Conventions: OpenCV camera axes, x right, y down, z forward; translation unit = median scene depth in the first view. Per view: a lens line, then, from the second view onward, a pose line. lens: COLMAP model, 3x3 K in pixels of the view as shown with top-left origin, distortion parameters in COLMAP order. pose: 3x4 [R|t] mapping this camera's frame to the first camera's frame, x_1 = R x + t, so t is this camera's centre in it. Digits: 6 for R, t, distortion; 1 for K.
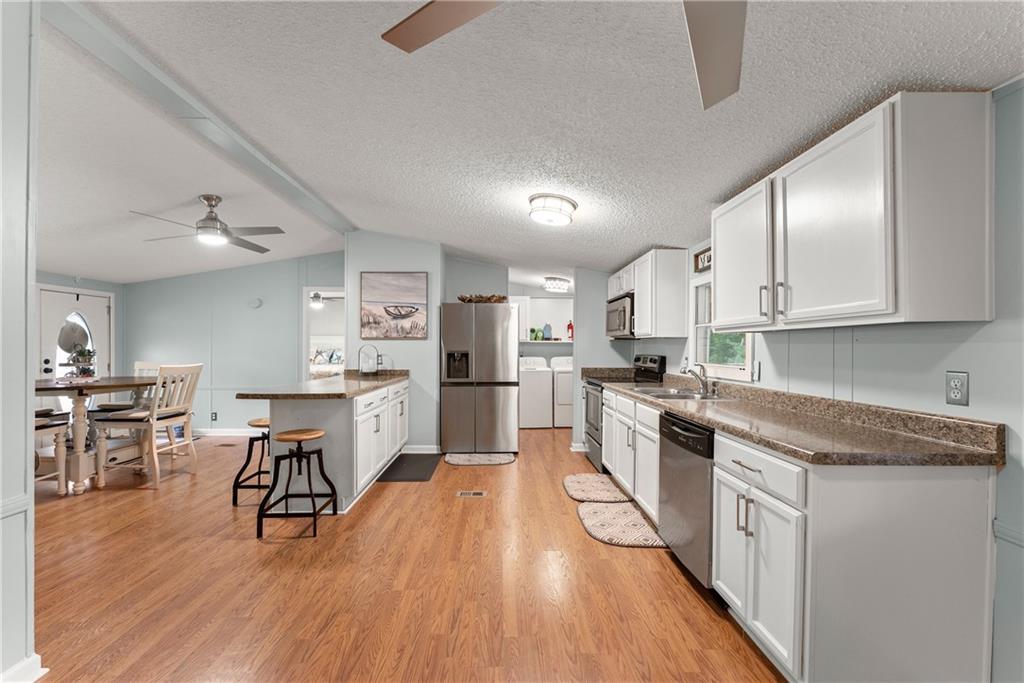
lens RADIAL K [[412.1, 0, 507.9], [0, 412.1, 341.5], [0, 0, 1]] dist [-0.001089, 0.000088]
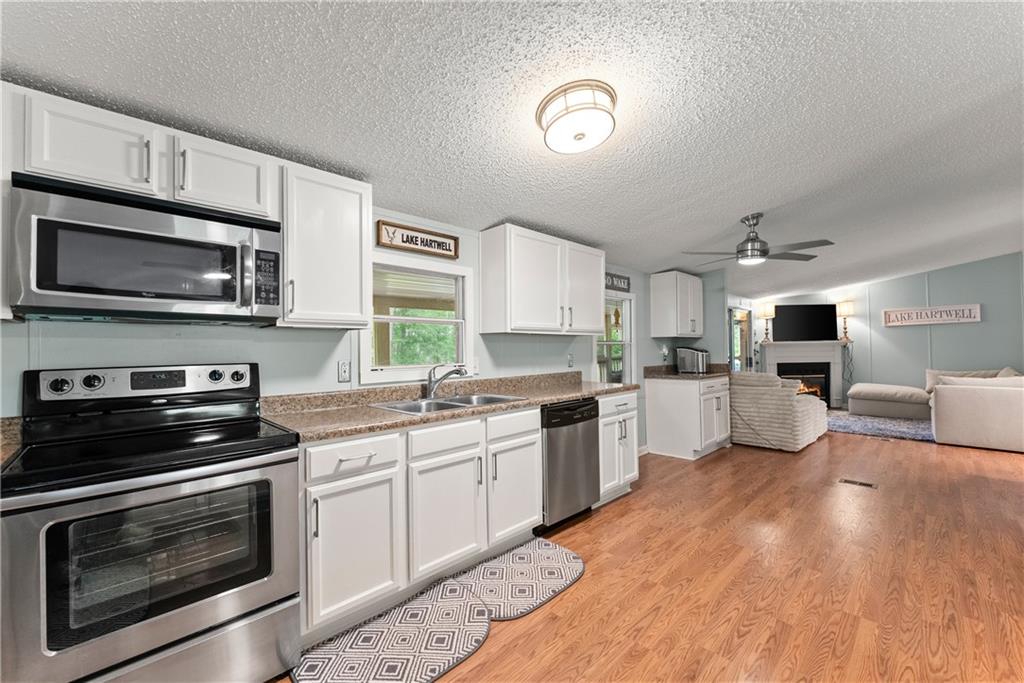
lens RADIAL K [[412.1, 0, 507.9], [0, 412.1, 341.5], [0, 0, 1]] dist [-0.001089, 0.000088]
pose [[-0.683612, 0.013781, 0.729715, -0.266217], [-0.004087, 0.999734, -0.022709, 0.024993], [-0.729834, -0.018507, -0.683374, 1.482567]]
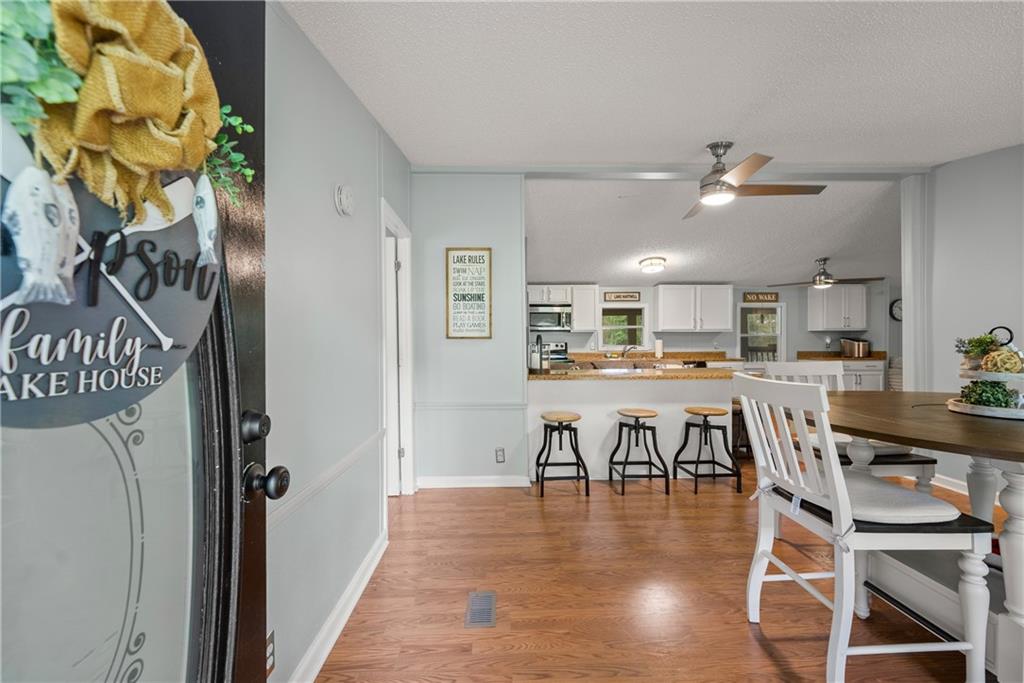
lens RADIAL K [[412.1, 0, 507.9], [0, 412.1, 341.5], [0, 0, 1]] dist [-0.001089, 0.000088]
pose [[-0.018949, -0.009439, 0.999776, -1.764783], [-0.008265, 0.999923, 0.009284, 0.020696], [-0.999786, -0.008087, -0.019025, 1.690995]]
